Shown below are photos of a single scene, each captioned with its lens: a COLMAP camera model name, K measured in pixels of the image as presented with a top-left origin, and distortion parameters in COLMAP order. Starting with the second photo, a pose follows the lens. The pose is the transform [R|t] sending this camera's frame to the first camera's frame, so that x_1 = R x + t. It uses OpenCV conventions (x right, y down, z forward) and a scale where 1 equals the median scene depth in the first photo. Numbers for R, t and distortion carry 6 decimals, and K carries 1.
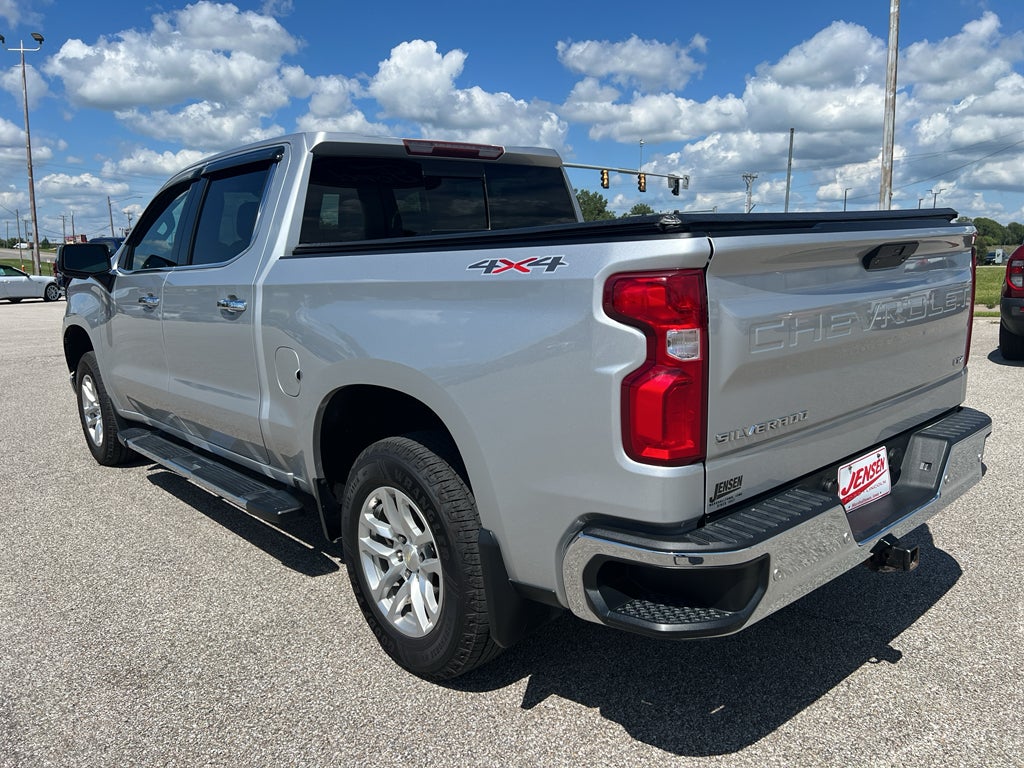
lens RADIAL K [[770.2, 0, 509.0], [0, 770.2, 383.4], [0, 0, 1]] dist [0.033329, -0.043739]
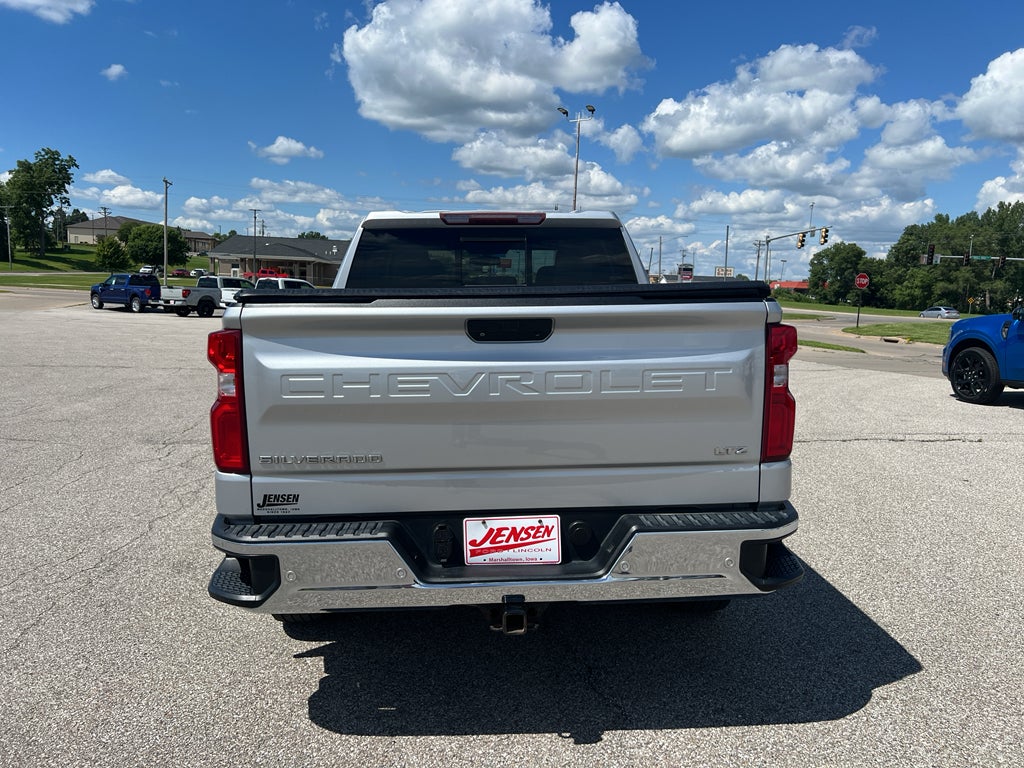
lens RADIAL K [[770.2, 0, 514.3], [0, 770.2, 386.2], [0, 0, 1]] dist [0.033329, -0.043739]
pose [[0.778780, 0.099994, -0.619276, 1.095496], [-0.124900, 0.992164, 0.003134, -0.085035], [0.614737, 0.074907, 0.785167, 0.174610]]
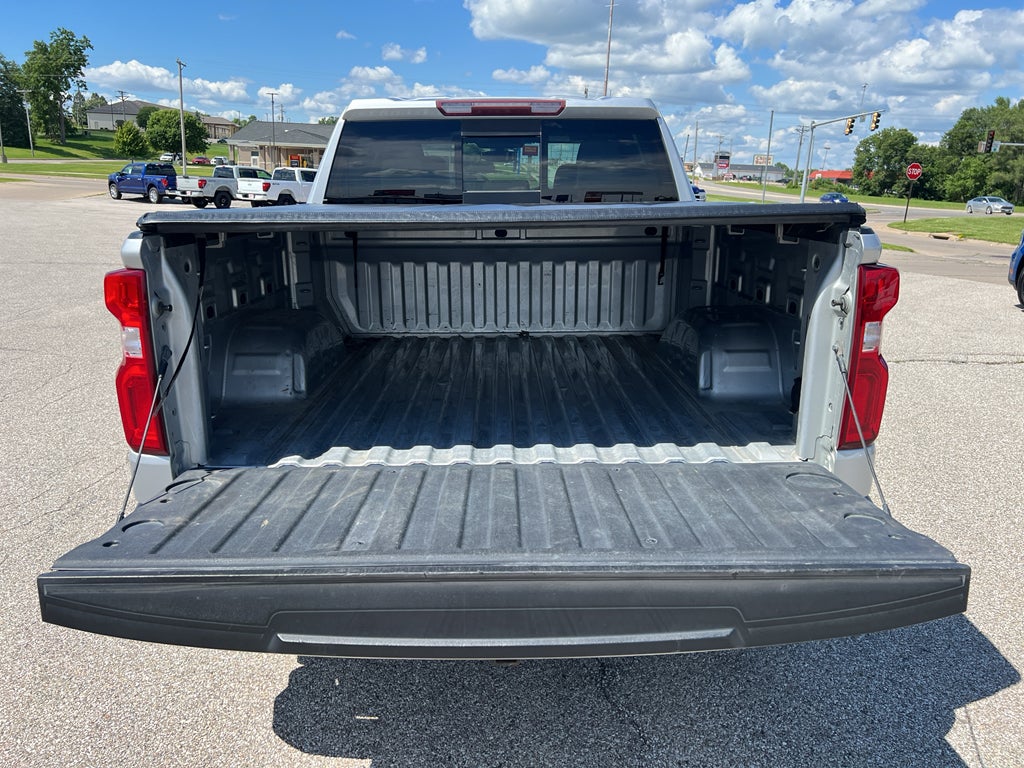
lens RADIAL K [[770.2, 0, 504.9], [0, 770.2, 388.0], [0, 0, 1]] dist [0.033329, -0.043739]
pose [[0.749214, 0.196181, -0.632607, 0.951666], [-0.132028, 0.980194, 0.147609, -0.155108], [0.649035, -0.027069, 0.760276, 0.391788]]
